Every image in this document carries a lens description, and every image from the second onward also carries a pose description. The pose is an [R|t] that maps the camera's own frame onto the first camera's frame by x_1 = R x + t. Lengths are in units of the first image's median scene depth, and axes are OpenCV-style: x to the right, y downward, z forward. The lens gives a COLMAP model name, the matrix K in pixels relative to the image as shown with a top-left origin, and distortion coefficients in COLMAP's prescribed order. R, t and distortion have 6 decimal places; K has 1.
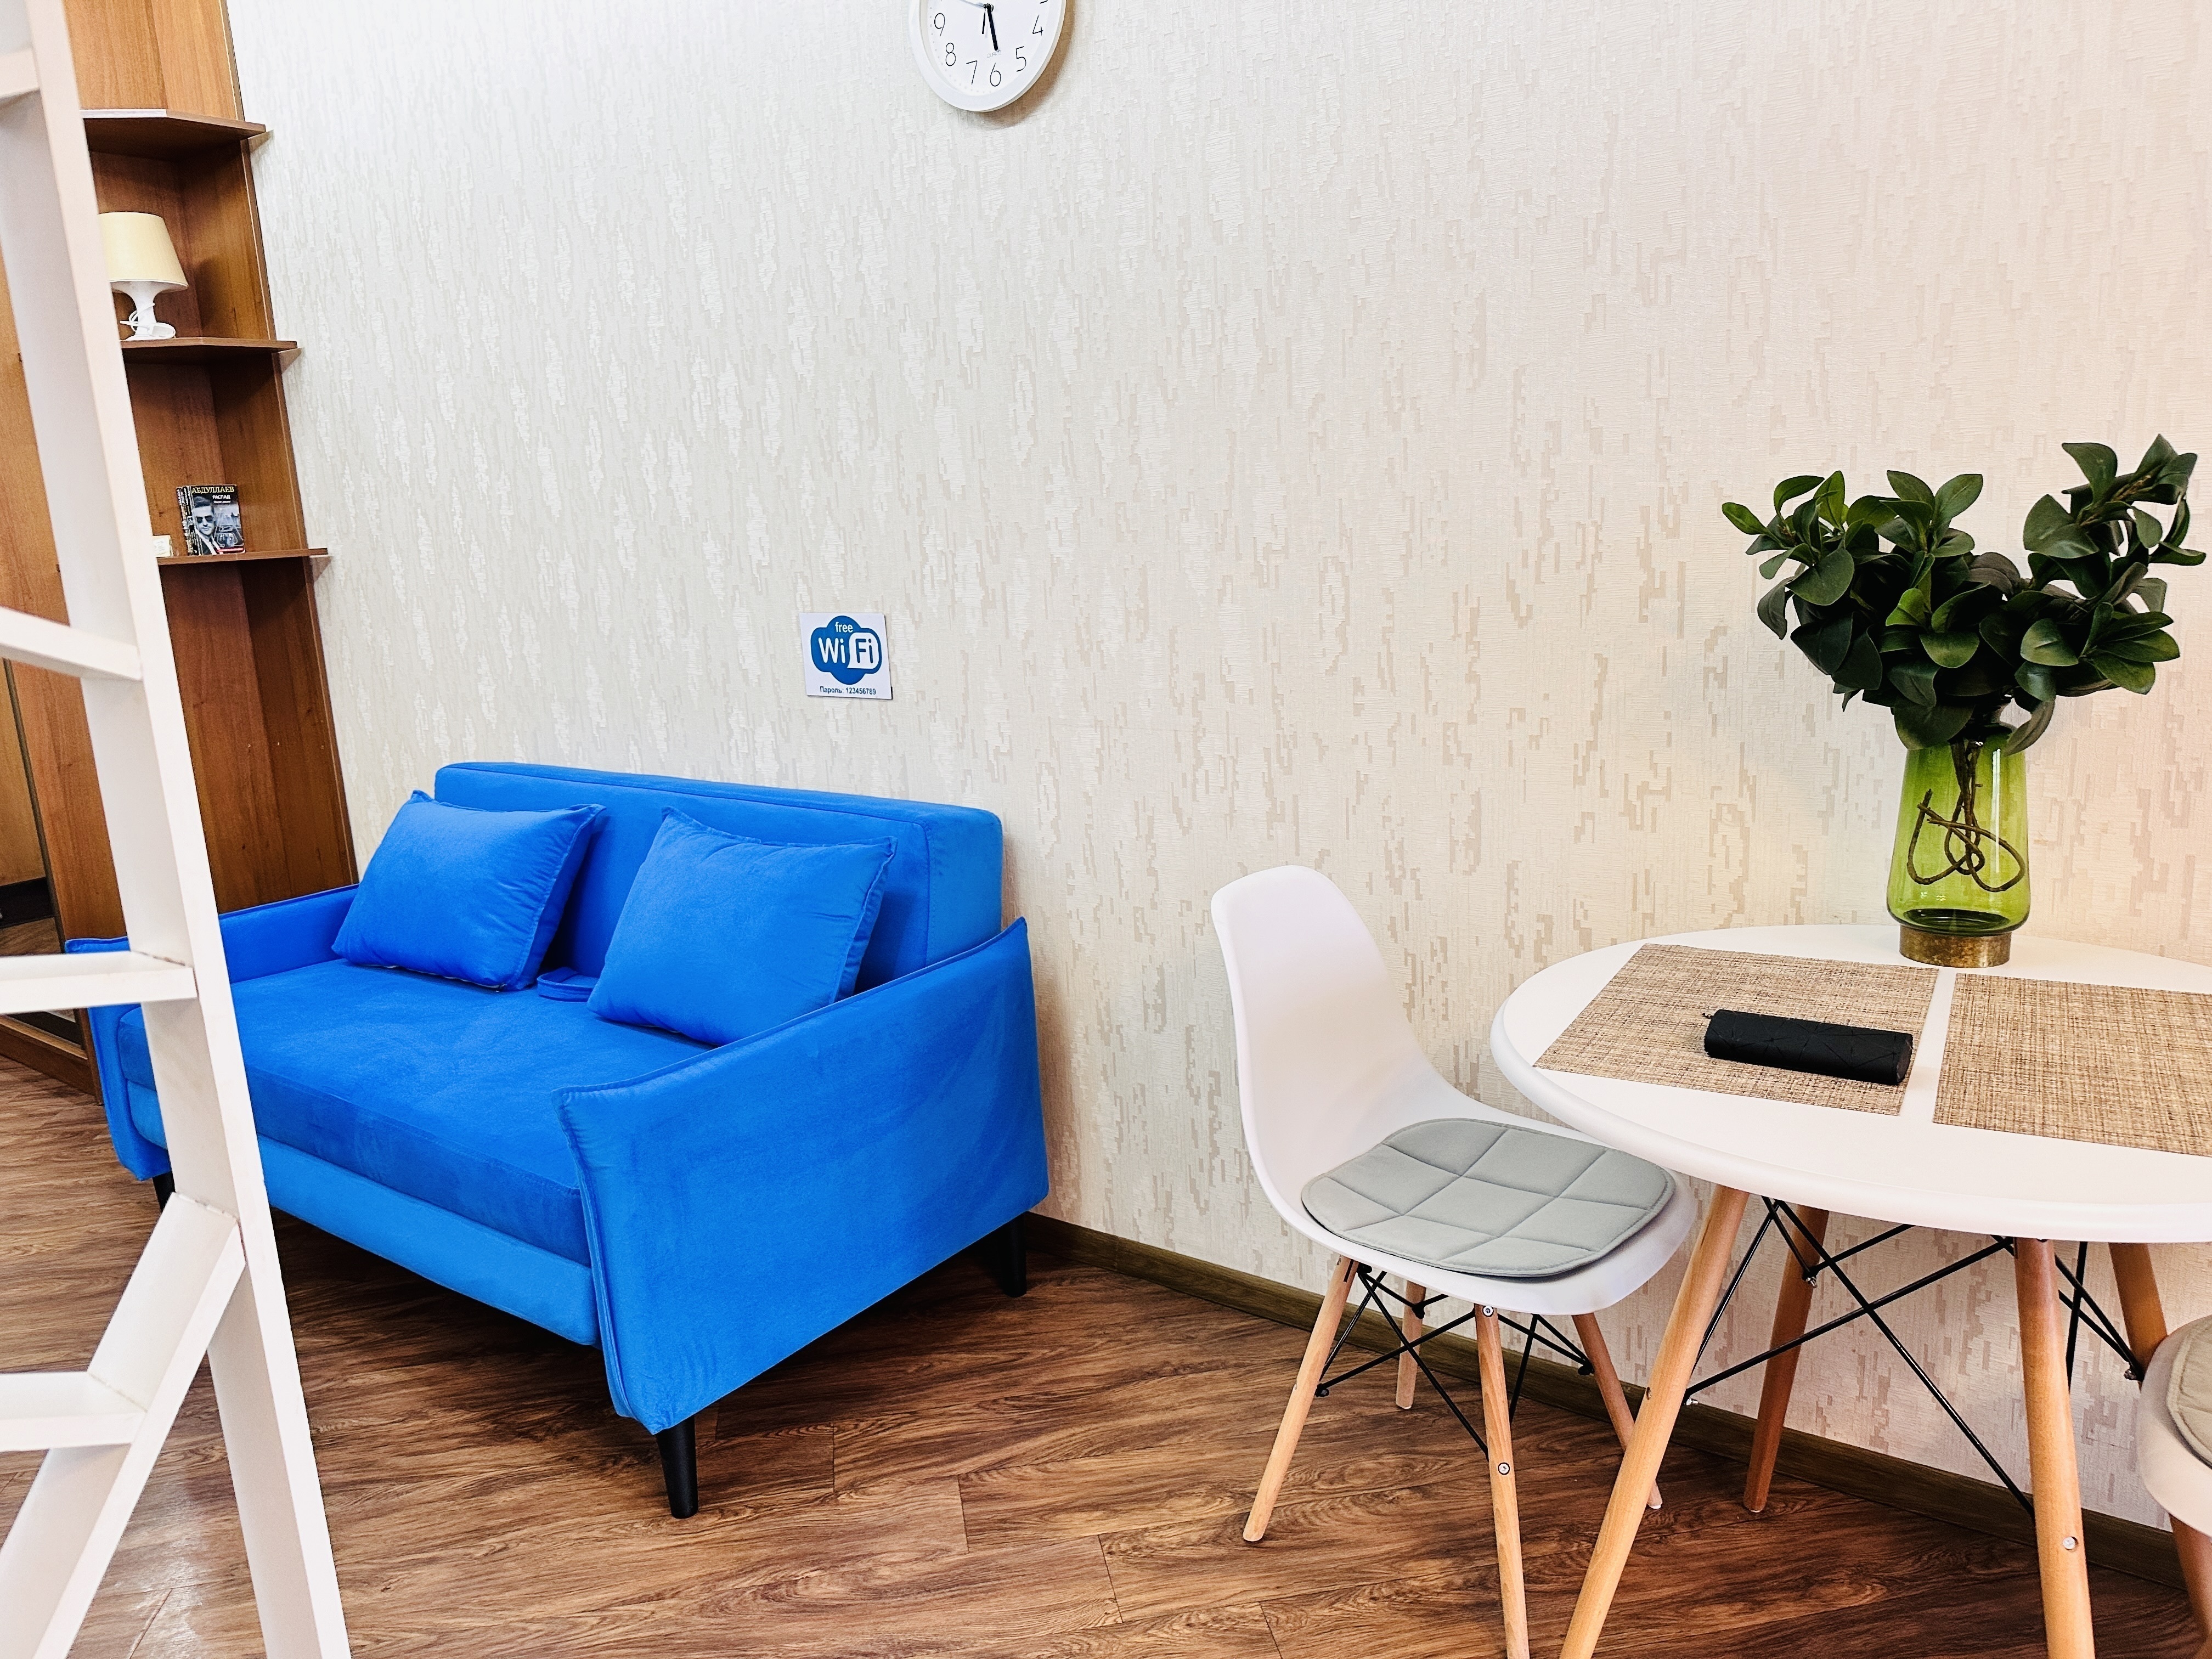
lens RADIAL K [[1551.5, 0, 1090.9], [0, 1551.5, 845.0], [0, 0, 1]] dist [0.047599, -0.062240]
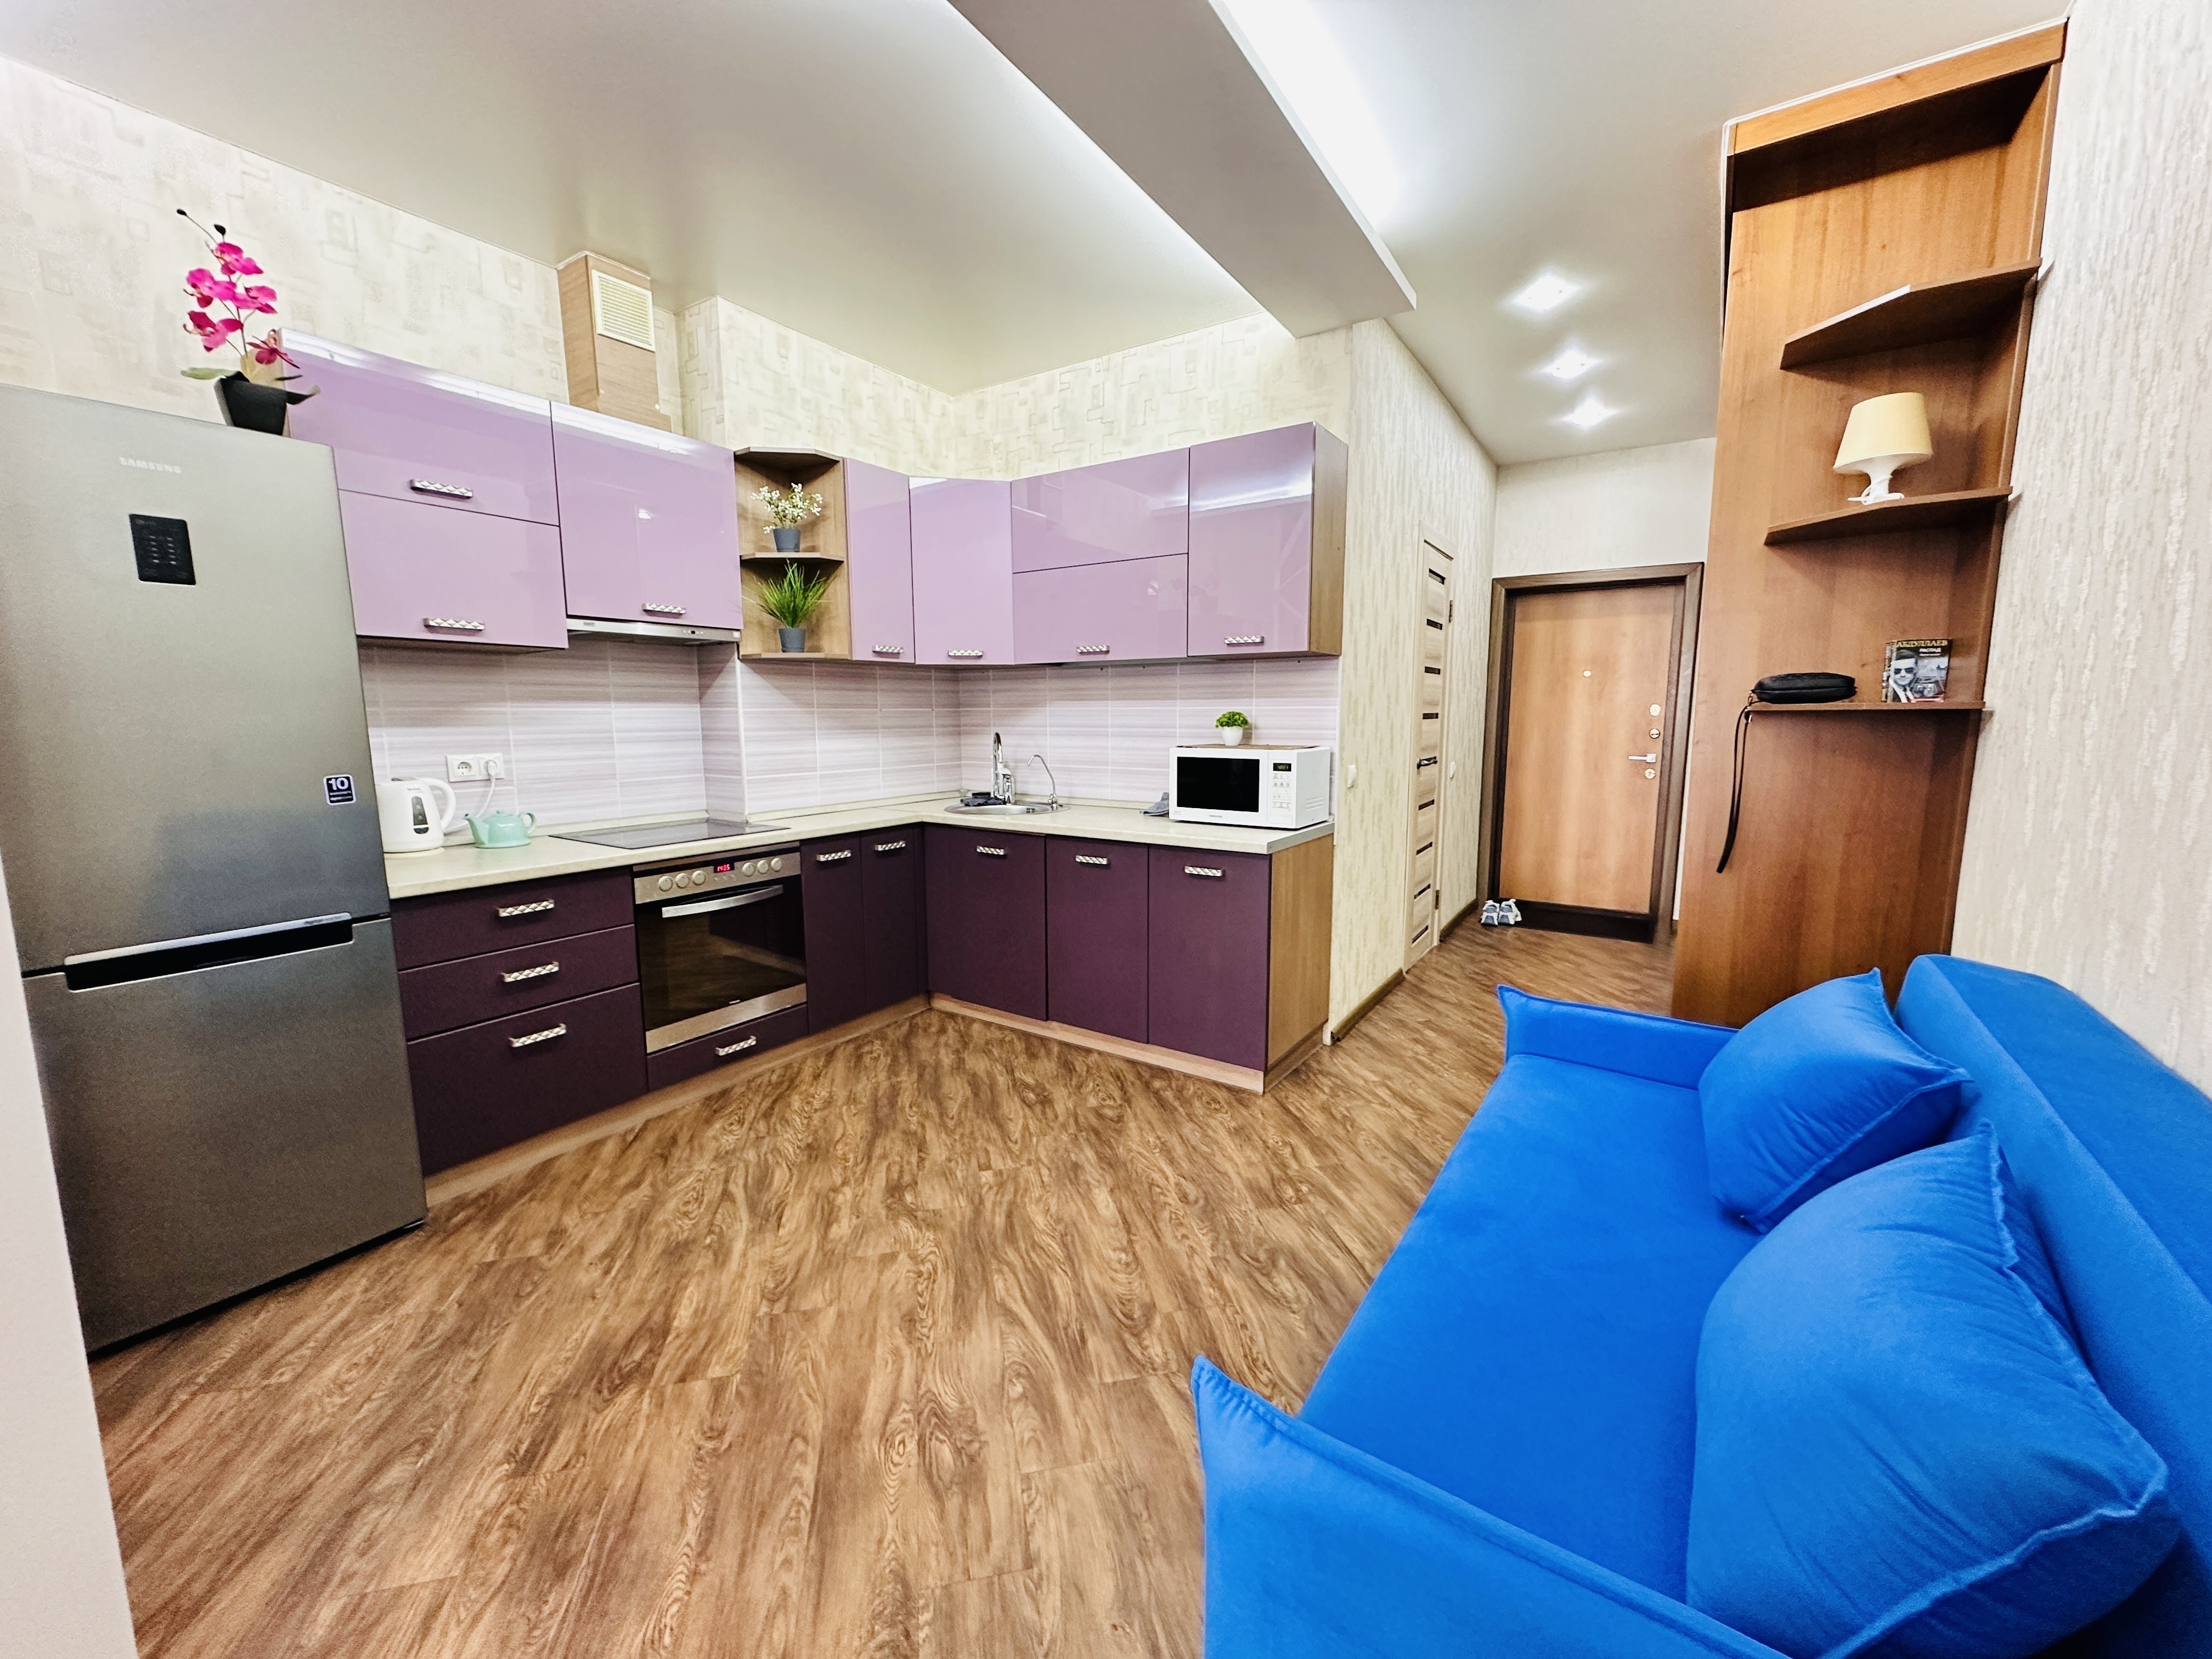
lens RADIAL K [[882.9, 0, 1104.1], [0, 882.9, 826.4], [0, 0, 1]] dist [-0.001790, 0.000351]
pose [[0.043474, 0.180746, -0.982568, 0.059396], [-0.208380, 0.963508, 0.168020, -0.166788], [0.977081, 0.197443, 0.079552, 0.786098]]
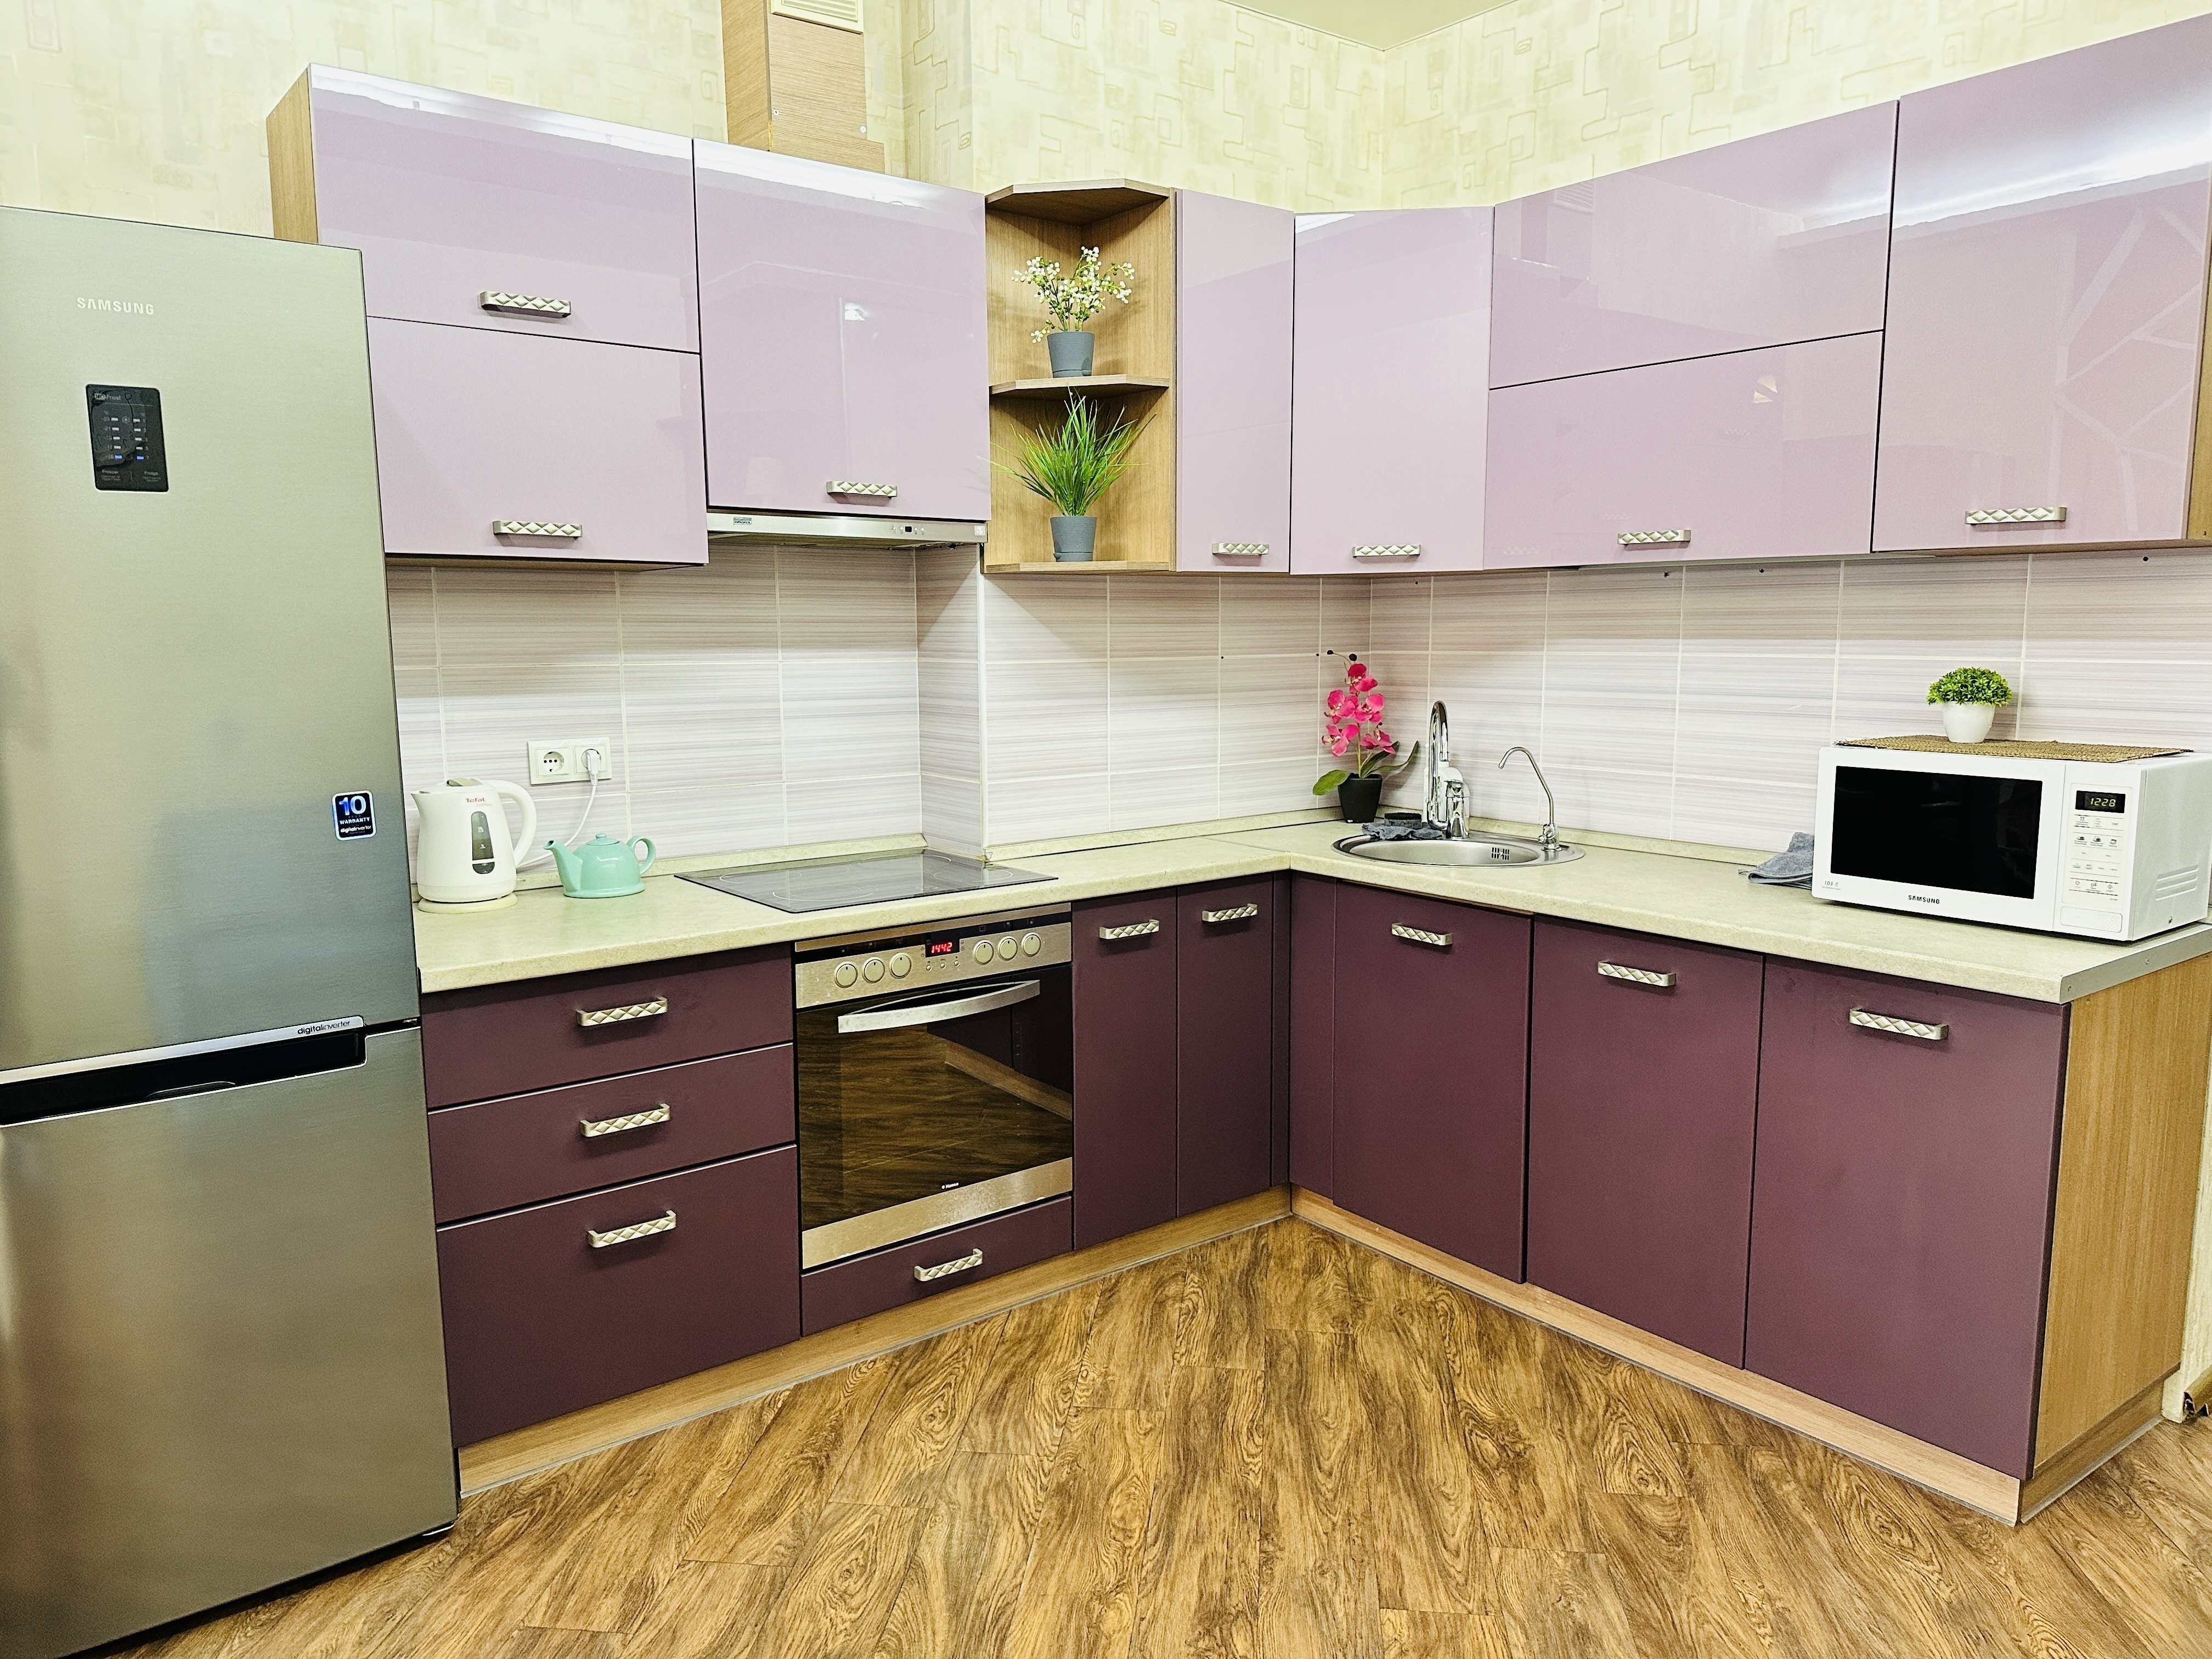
lens RADIAL K [[1551.5, 0, 1096.6], [0, 1551.5, 833.2], [0, 0, 1]] dist [0.047599, -0.062240]
pose [[-0.279389, 0.182717, -0.942633, -0.085024], [-0.180786, 0.954158, 0.238535, -0.195185], [0.943005, 0.237059, -0.233548, 0.750491]]
